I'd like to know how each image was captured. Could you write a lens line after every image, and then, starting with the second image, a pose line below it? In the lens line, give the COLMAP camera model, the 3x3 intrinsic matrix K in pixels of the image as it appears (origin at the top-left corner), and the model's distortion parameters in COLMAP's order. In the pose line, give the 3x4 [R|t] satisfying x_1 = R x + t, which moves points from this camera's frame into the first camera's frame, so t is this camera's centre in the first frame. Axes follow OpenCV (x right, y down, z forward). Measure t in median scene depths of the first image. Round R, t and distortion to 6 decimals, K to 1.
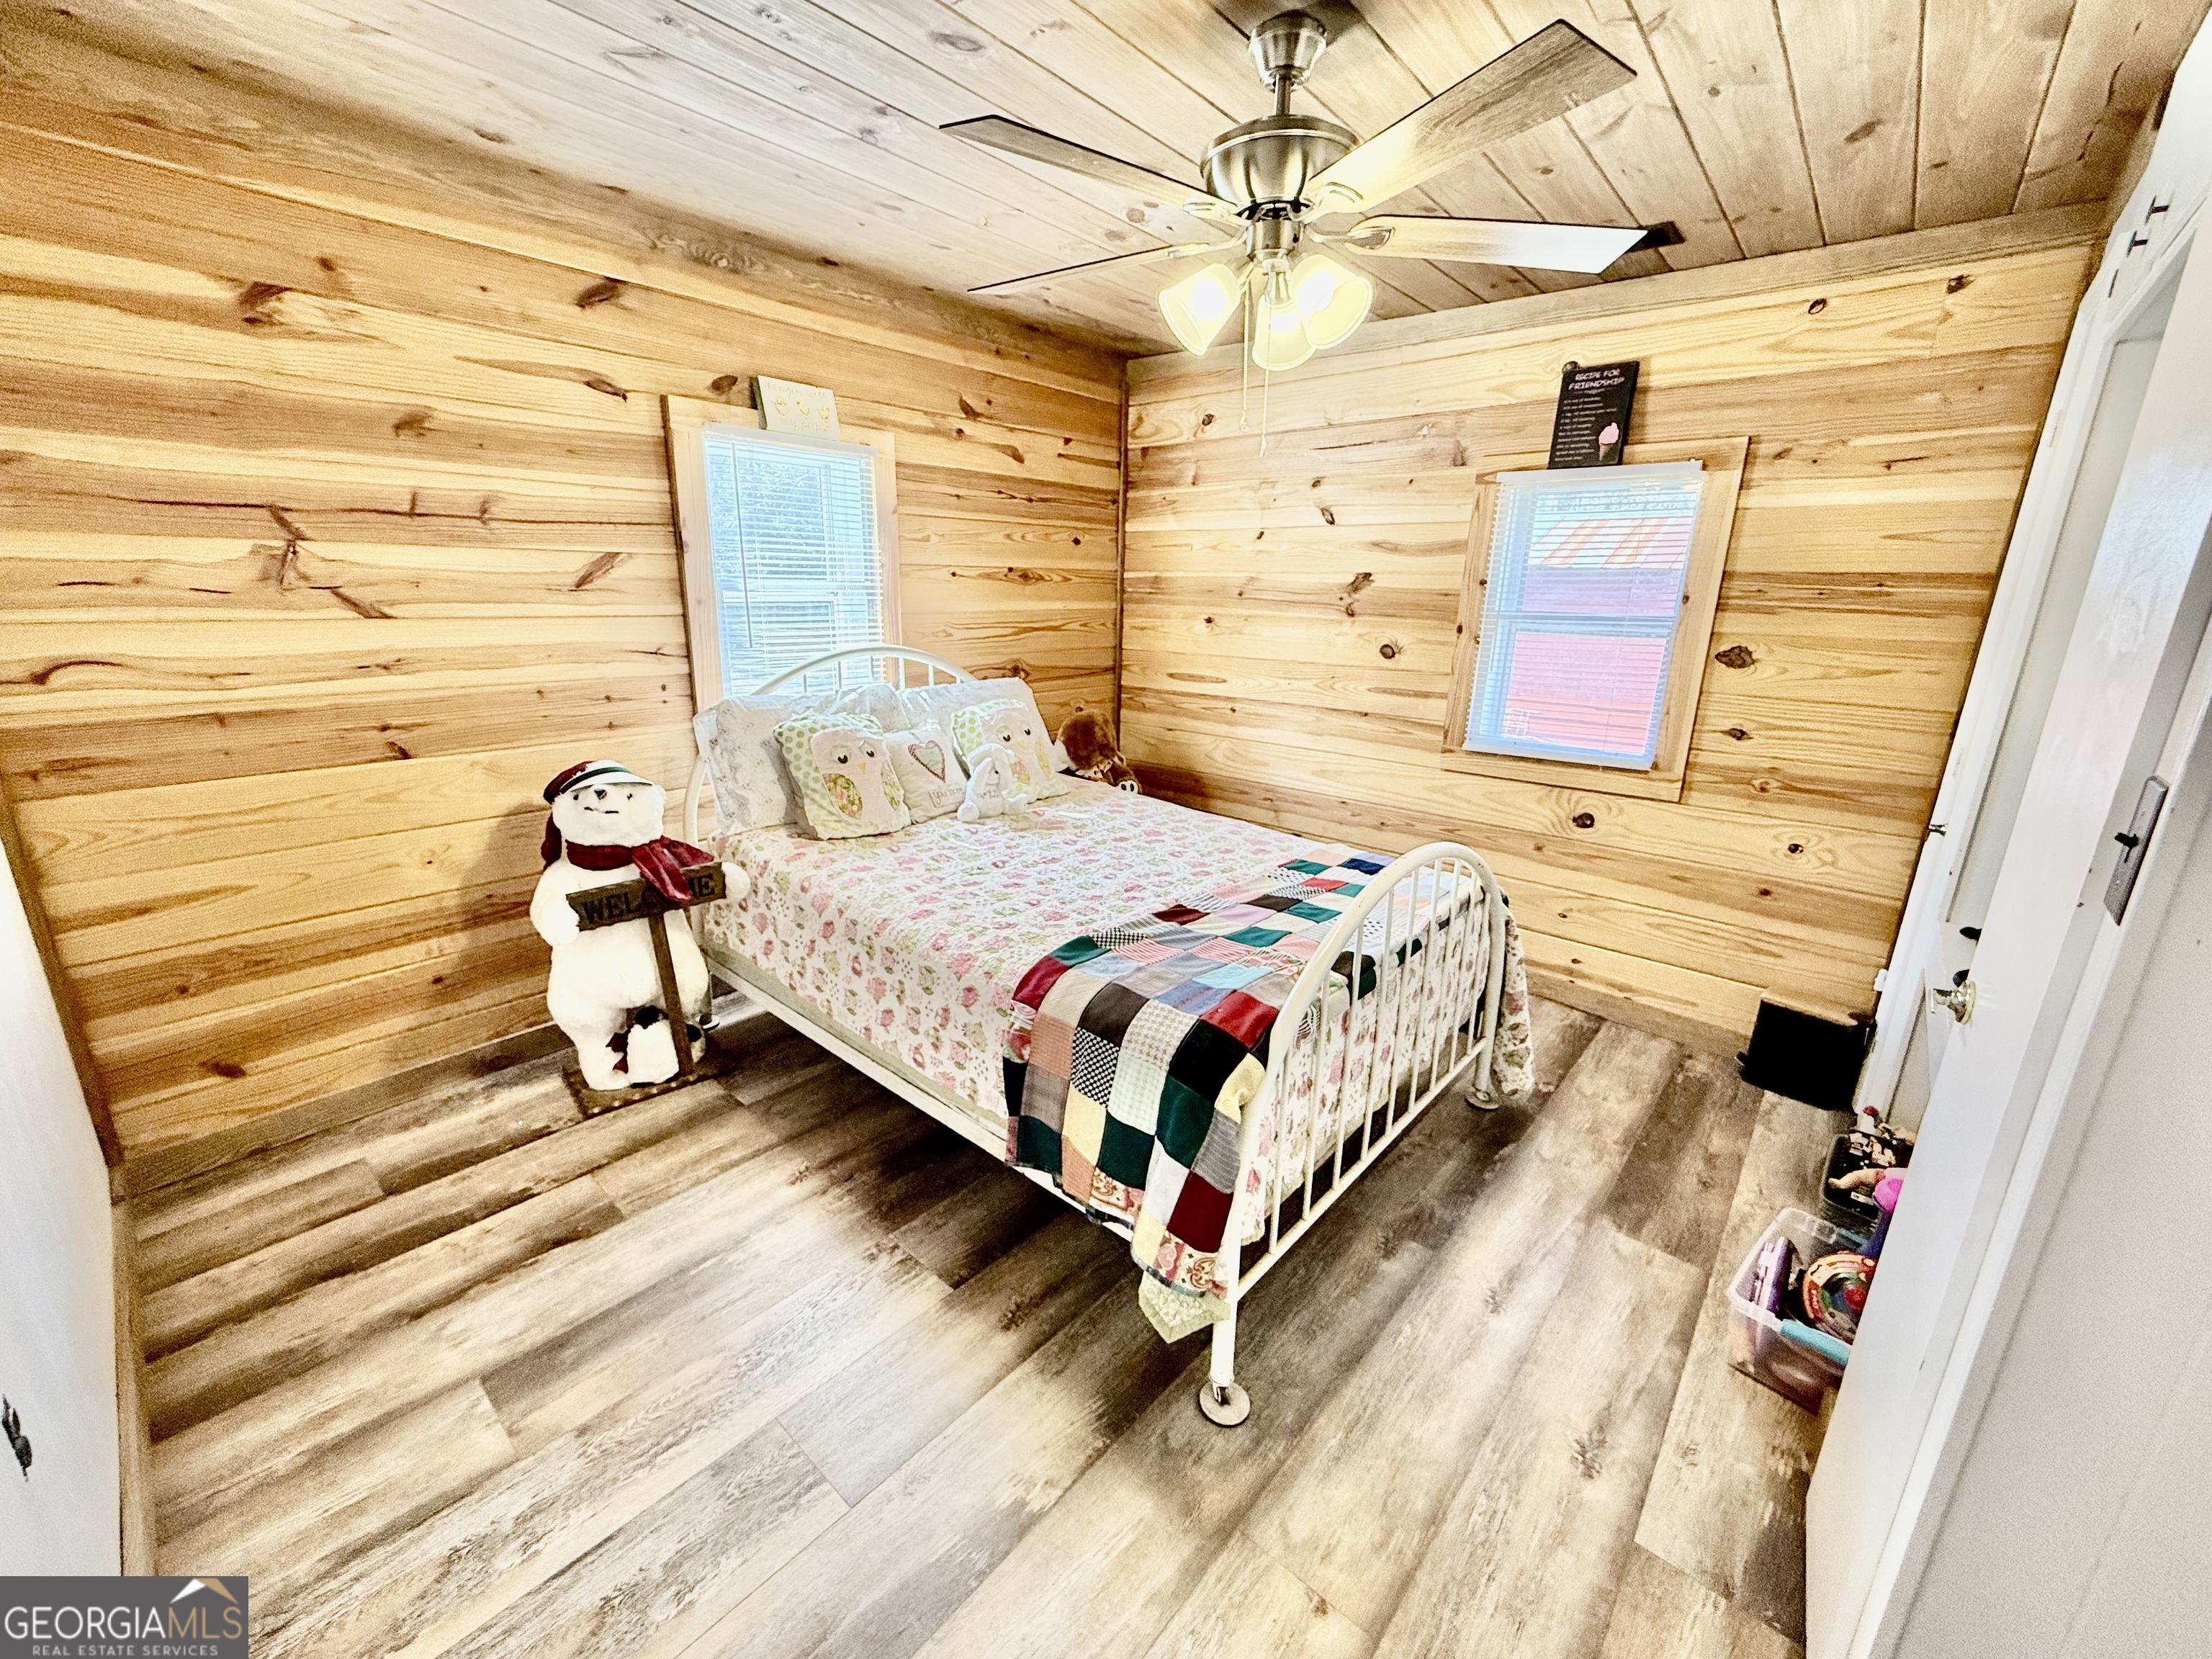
lens RADIAL K [[884.8, 0, 1090.7], [0, 884.8, 828.8], [0, 0, 1]] dist [0.002287, -0.000344]
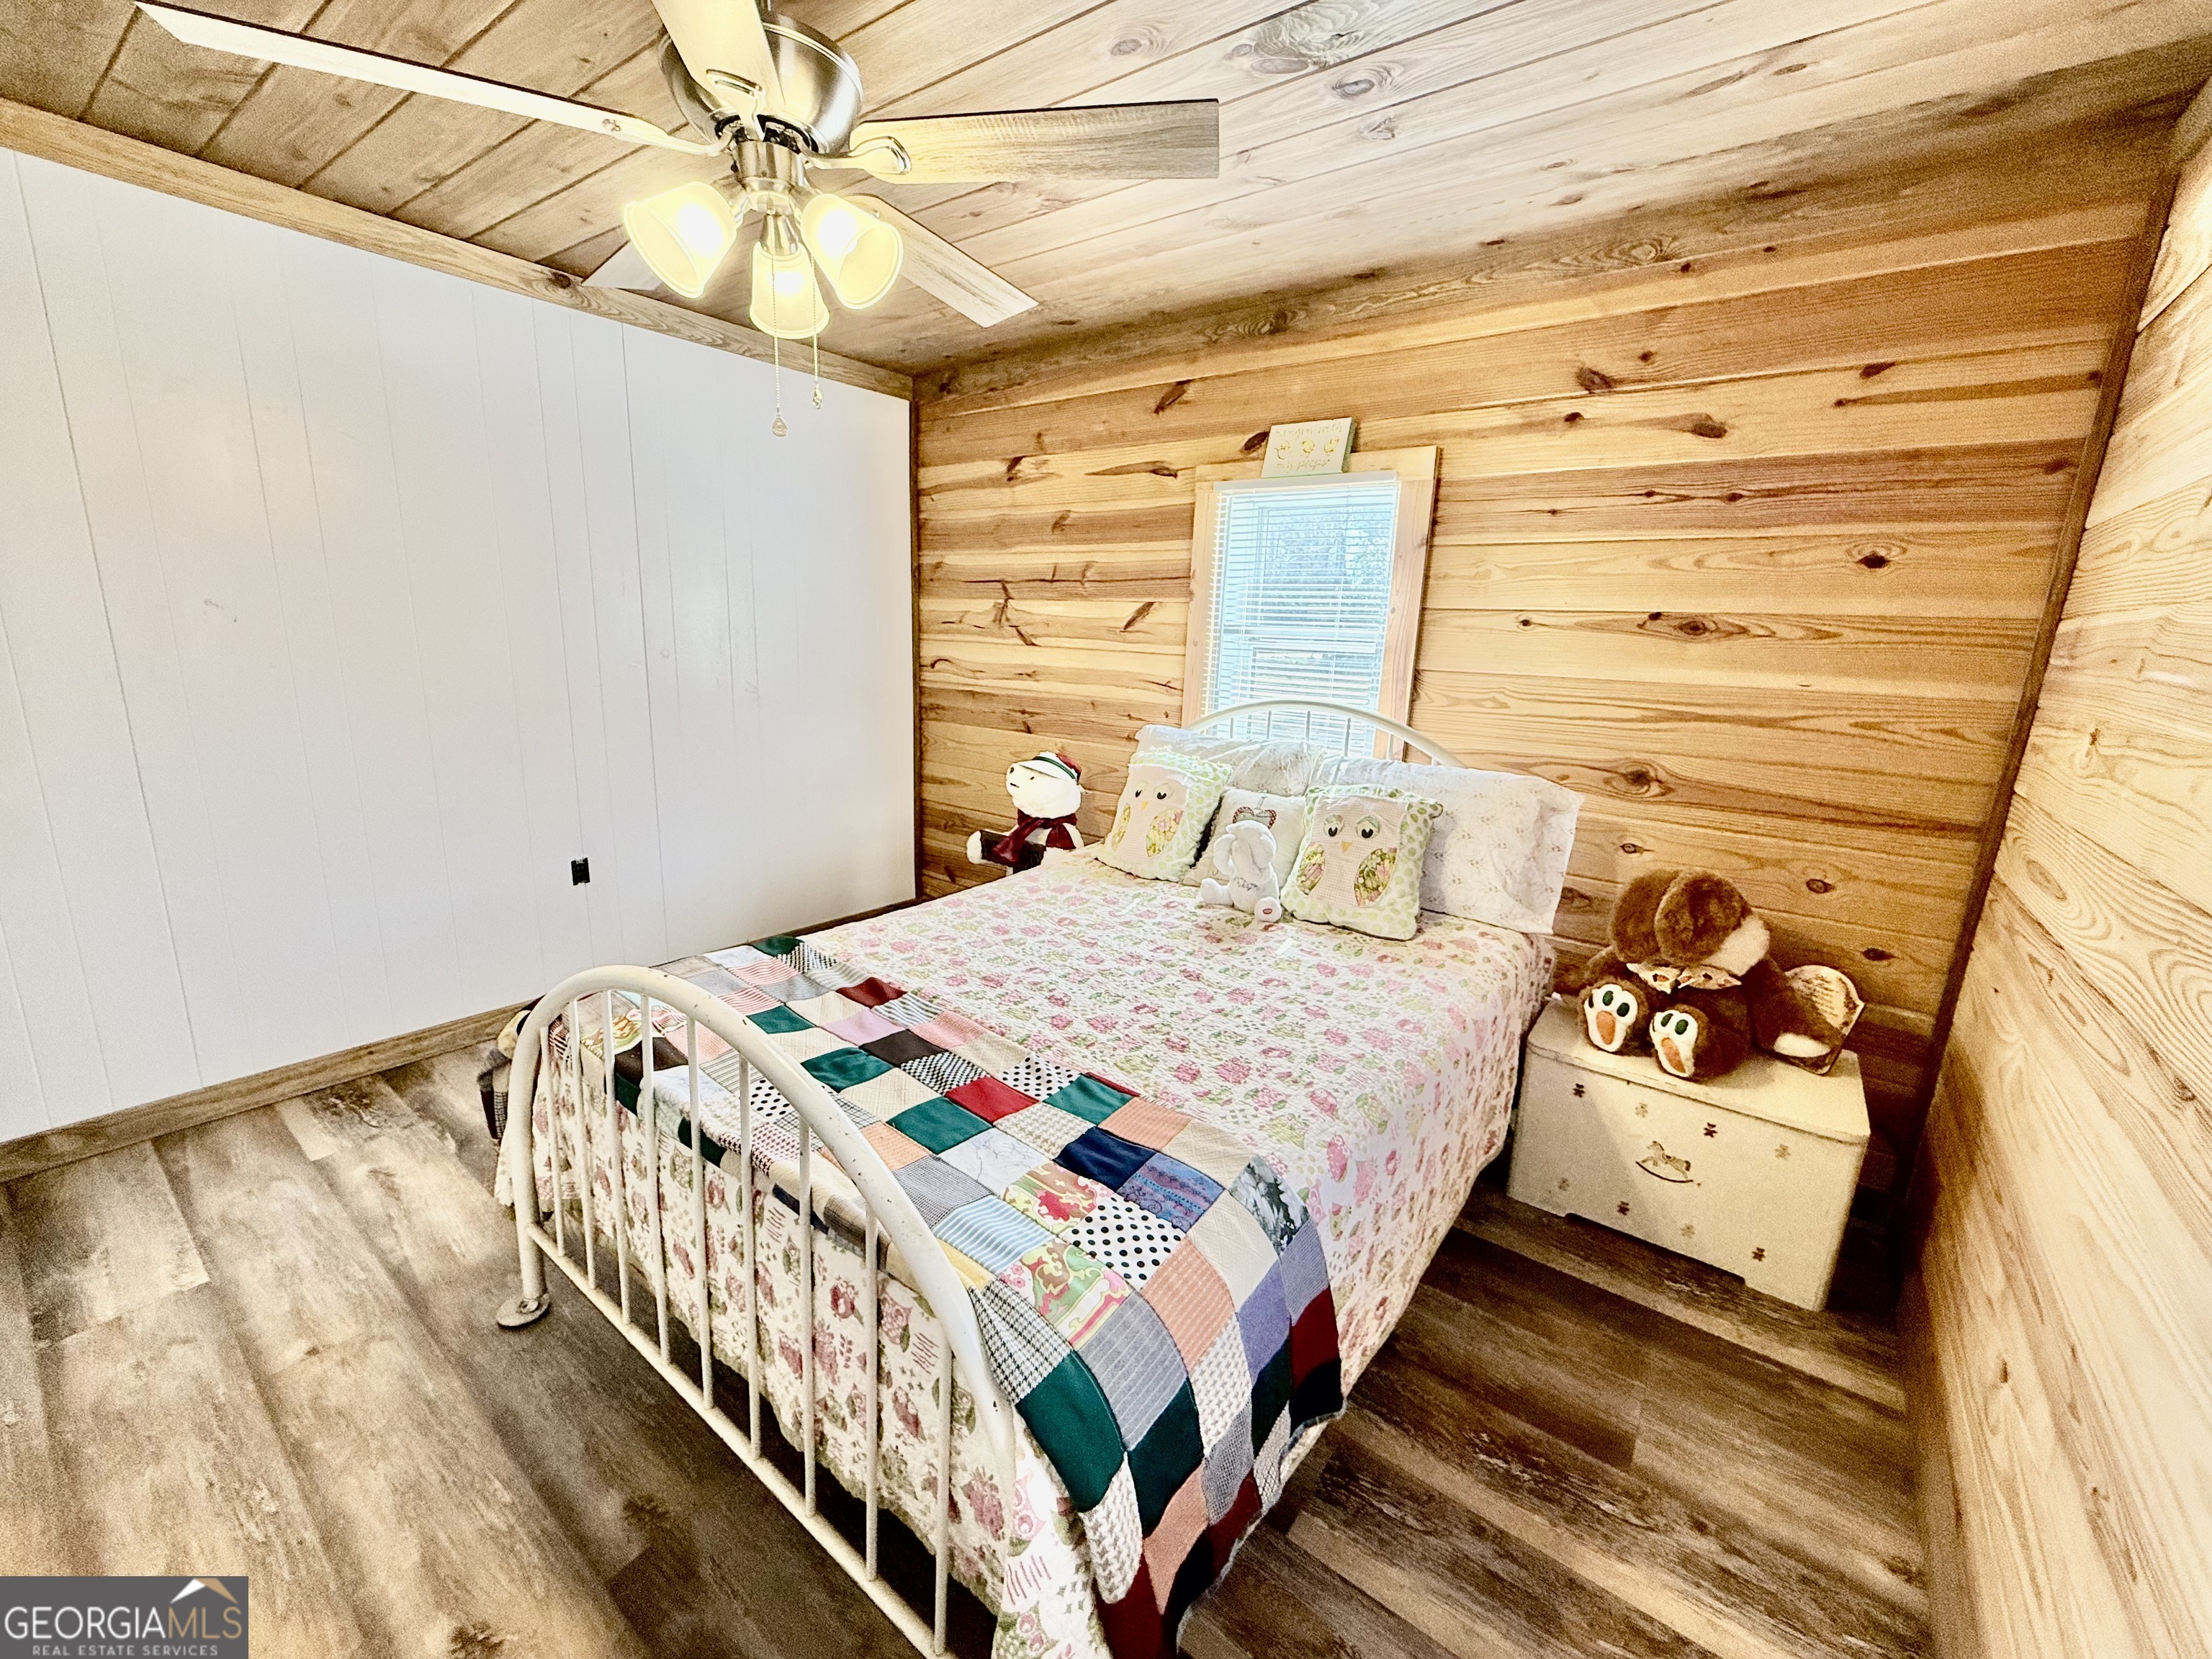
lens RADIAL K [[884.8, 0, 1096.3], [0, 884.8, 824.4], [0, 0, 1]] dist [0.002287, -0.000344]
pose [[0.077741, 0.203821, -0.975917, 0.755497], [-0.301942, 0.937720, 0.171792, -0.217095], [0.950151, 0.281315, 0.134441, 0.877044]]
